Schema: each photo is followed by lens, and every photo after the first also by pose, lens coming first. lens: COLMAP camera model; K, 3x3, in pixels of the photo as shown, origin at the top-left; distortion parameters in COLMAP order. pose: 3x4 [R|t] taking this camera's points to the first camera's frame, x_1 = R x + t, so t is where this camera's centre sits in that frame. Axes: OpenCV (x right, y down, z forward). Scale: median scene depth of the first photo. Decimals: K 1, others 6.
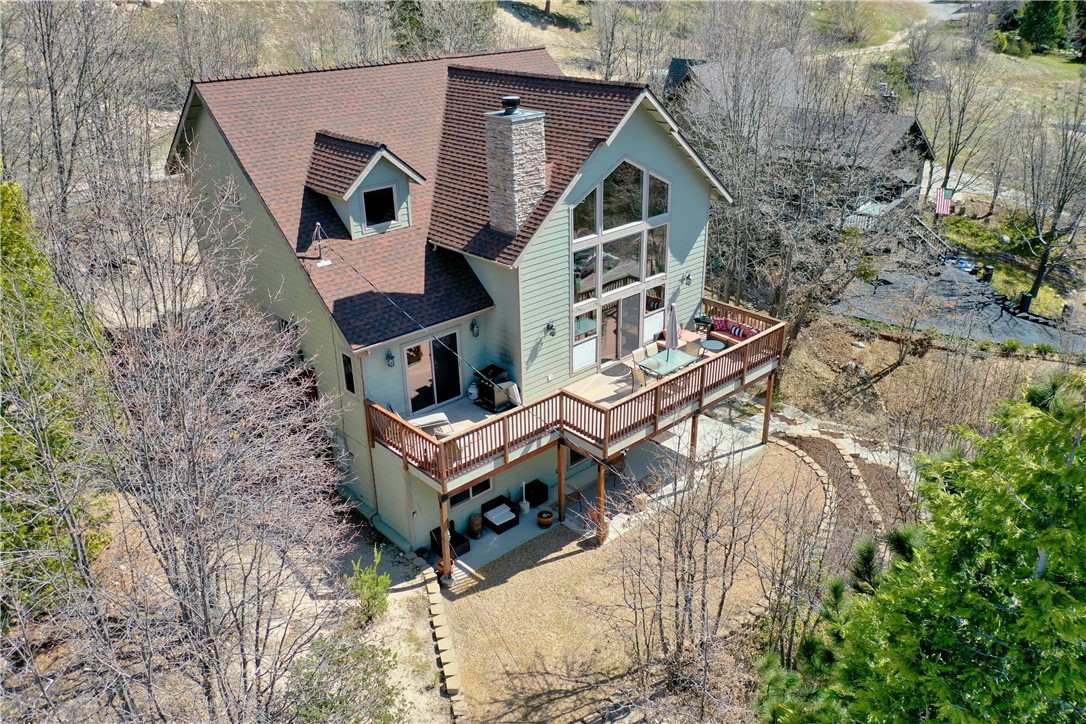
lens RADIAL K [[855.4, 0, 543.0], [0, 855.4, 362.0], [0, 0, 1]] dist [-0.010387, -0.000514]
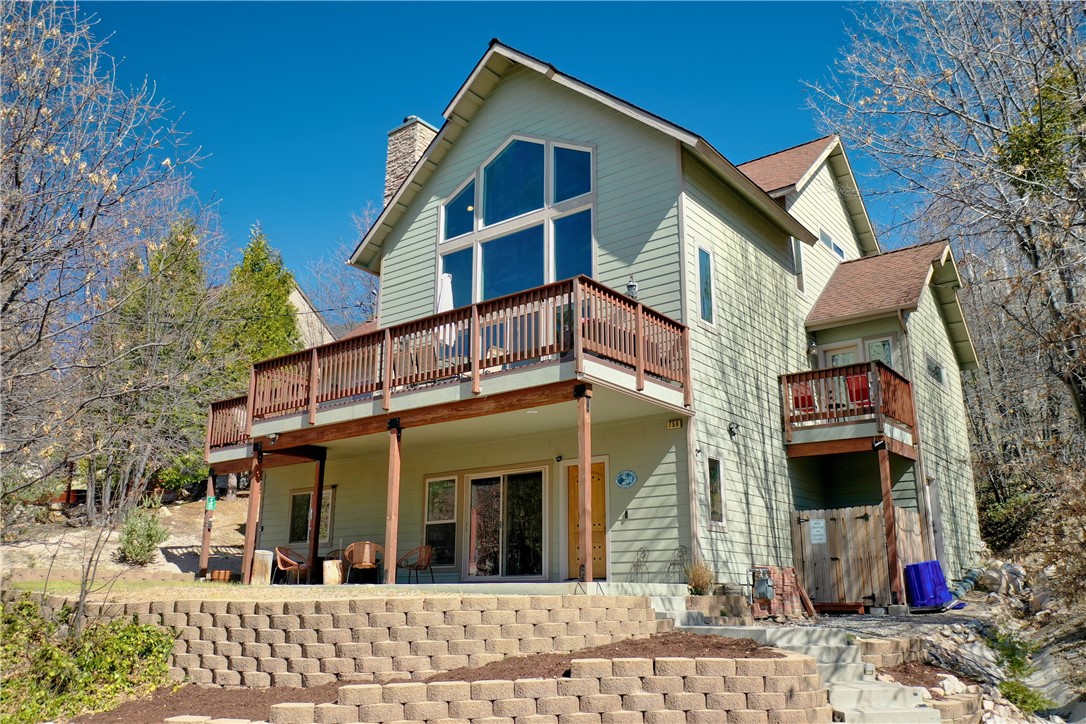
lens RADIAL K [[855.4, 0, 543.0], [0, 855.4, 362.0], [0, 0, 1]] dist [-0.010387, -0.000514]
pose [[0.160688, -0.250643, -0.954651, 0.820653], [-0.418060, 0.858888, -0.295868, 0.163877], [0.894095, 0.446643, 0.033229, 1.130691]]
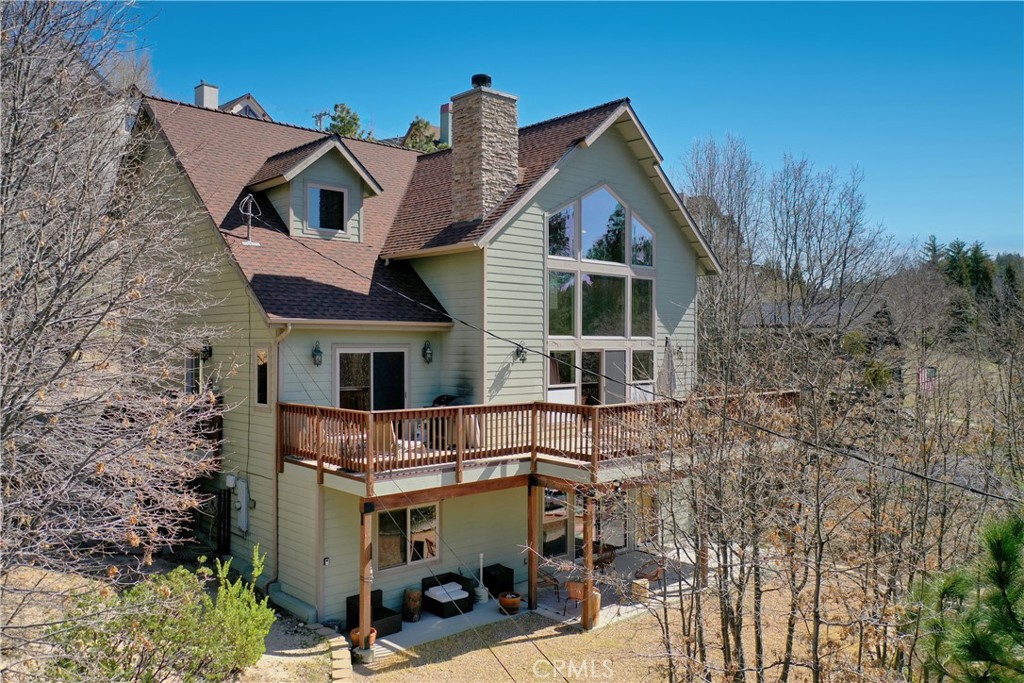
lens RADIAL K [[806.6, 0, 512.0], [0, 806.6, 341.5], [0, 0, 1]] dist [-0.010387, -0.000514]
pose [[0.999805, 0.019519, 0.002860, -0.001796], [-0.016562, 0.909258, -0.415904, 0.279037], [-0.010718, 0.415775, 0.909404, 0.305644]]
